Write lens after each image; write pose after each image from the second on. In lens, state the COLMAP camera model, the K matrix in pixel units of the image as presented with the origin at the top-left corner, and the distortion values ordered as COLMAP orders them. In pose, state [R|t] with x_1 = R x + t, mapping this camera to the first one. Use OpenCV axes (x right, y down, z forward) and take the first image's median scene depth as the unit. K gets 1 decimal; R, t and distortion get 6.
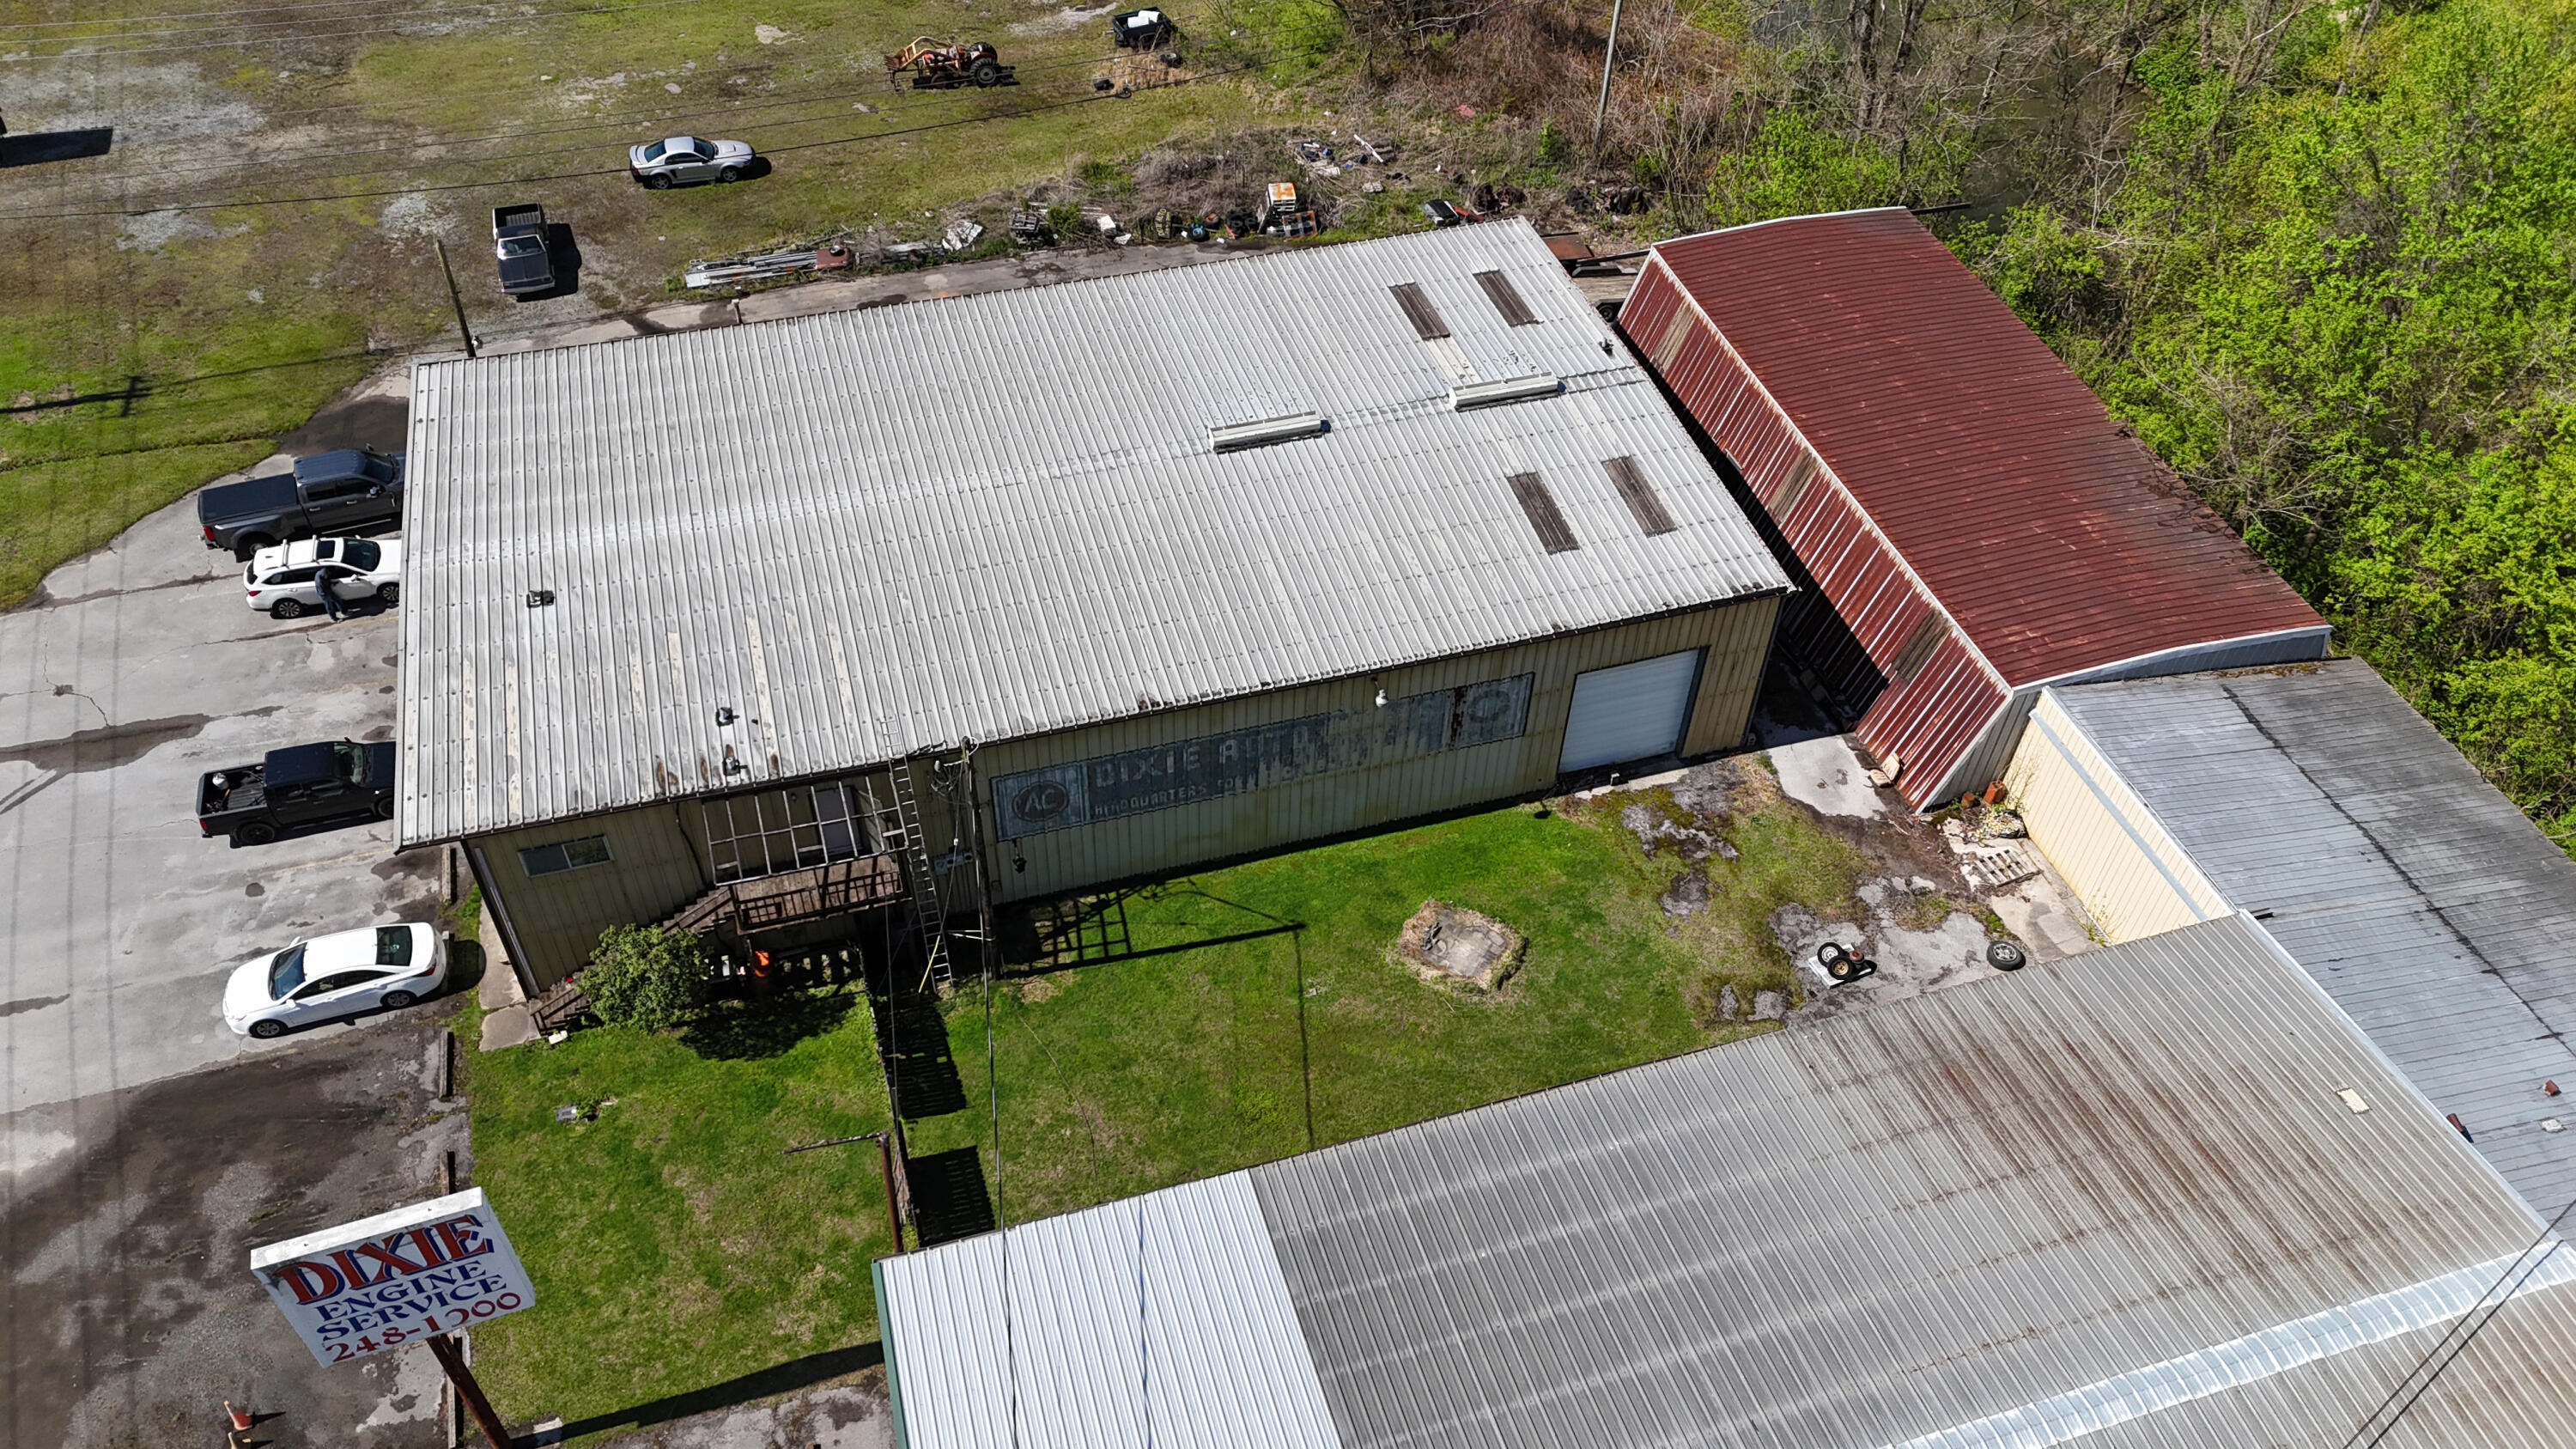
lens RADIAL K [[1872.1, 0, 1281.2], [0, 1872.1, 711.2], [0, 0, 1]] dist [0.093412, -0.099917]
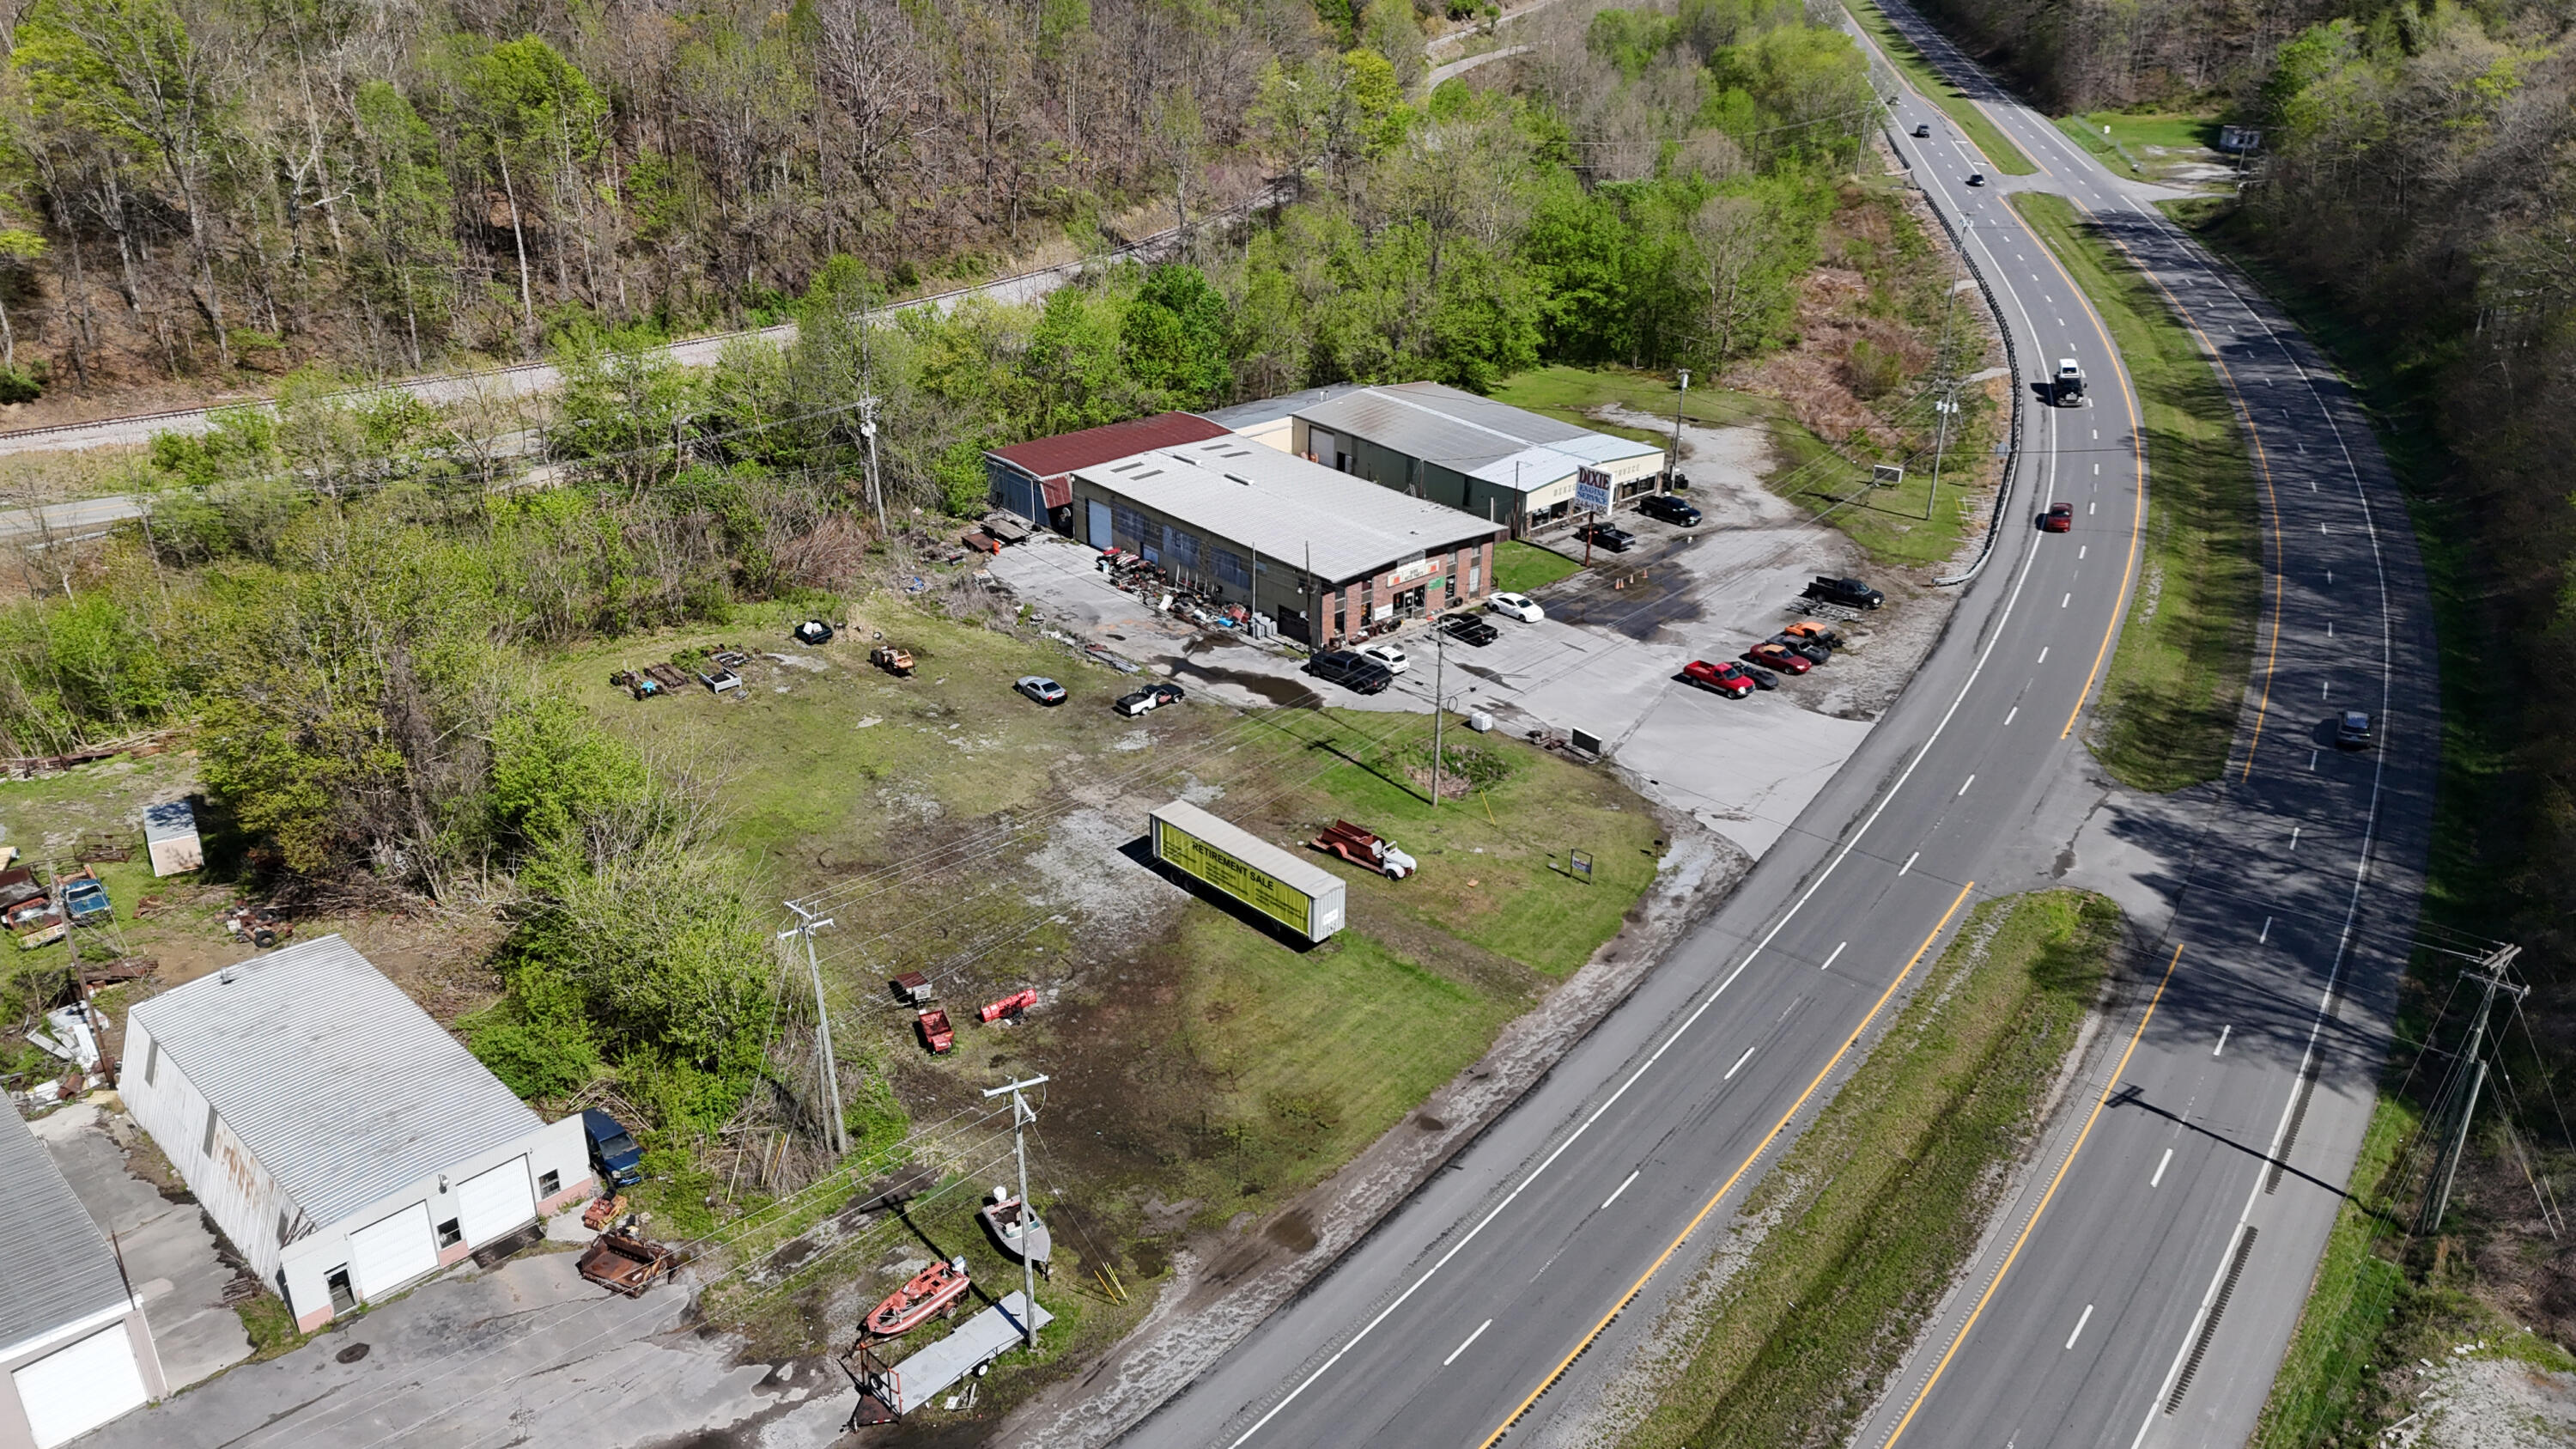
lens RADIAL K [[1872.1, 0, 1284.9], [0, 1872.1, 716.9], [0, 0, 1]] dist [0.093412, -0.099917]
pose [[-0.408175, -0.413102, 0.814088, -2.674734], [0.629058, 0.518973, 0.578751, -1.661349], [-0.661573, 0.748341, 0.048033, 1.087279]]
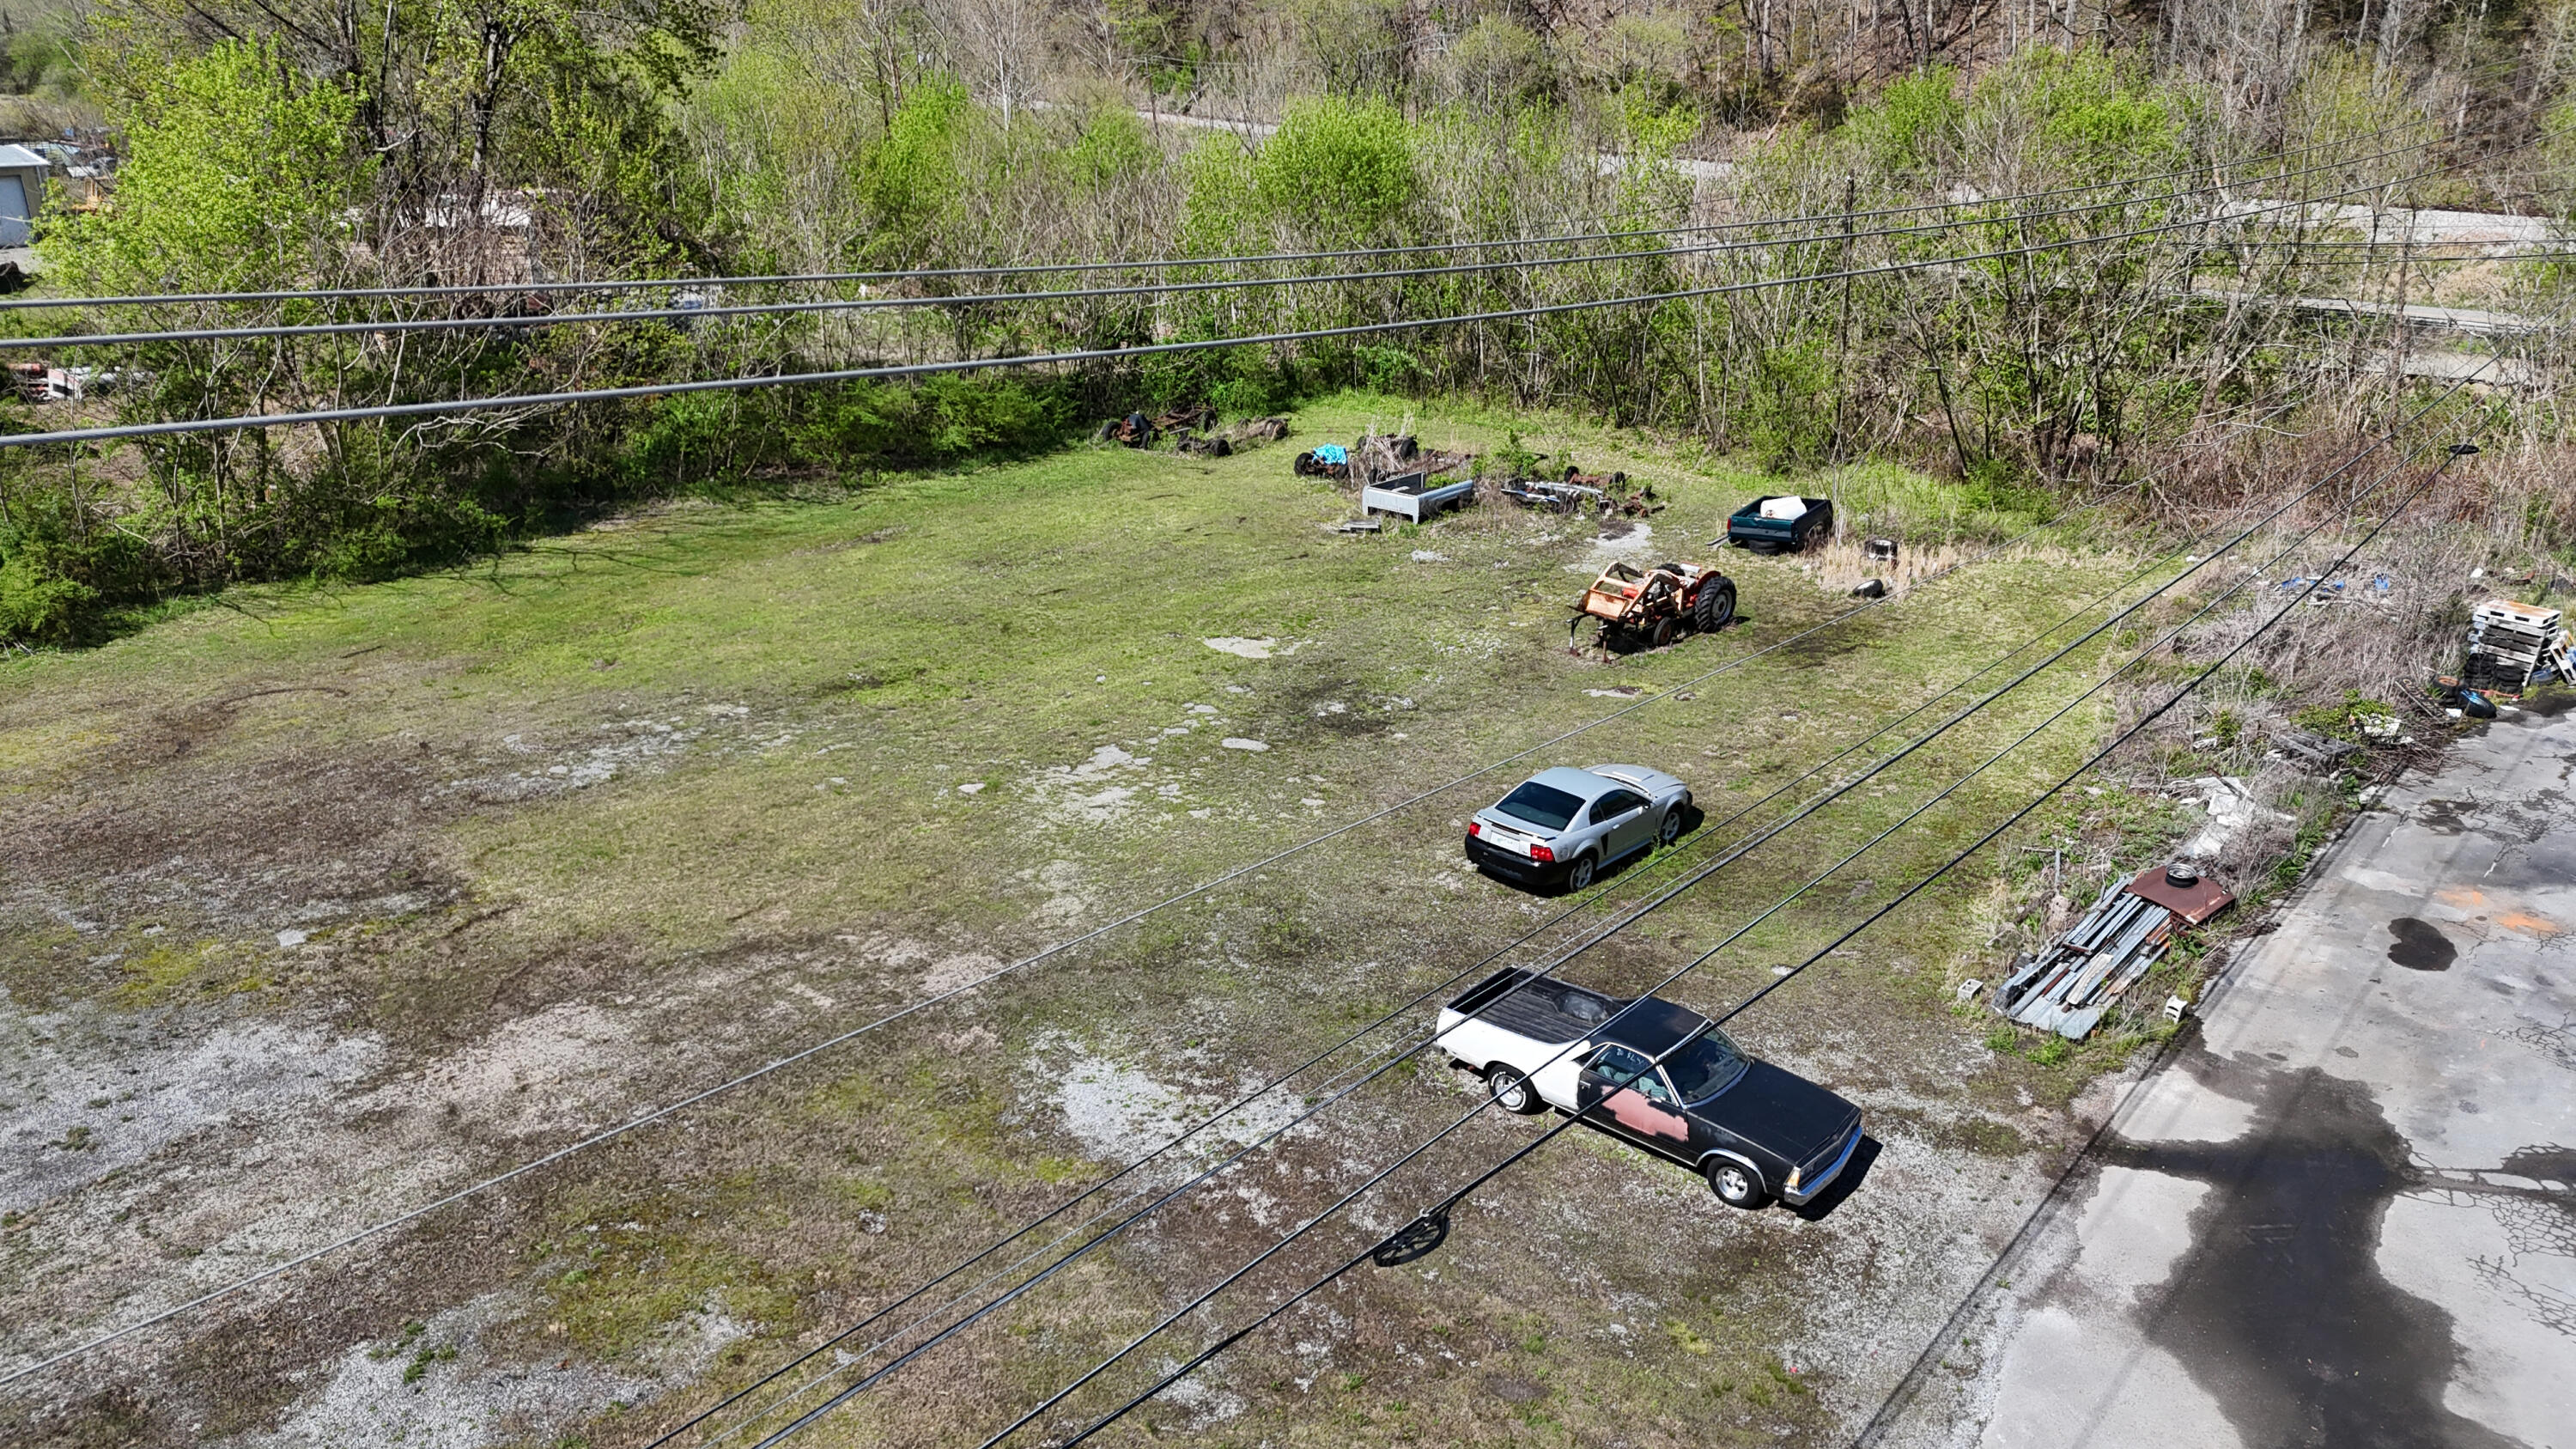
lens RADIAL K [[1872.1, 0, 1276.7], [0, 1872.1, 724.0], [0, 0, 1]] dist [0.093412, -0.099917]
pose [[0.860410, -0.196432, 0.470222, -0.784252], [0.370202, 0.875043, -0.311851, -0.286125], [-0.350207, 0.442397, 0.825615, 0.944286]]
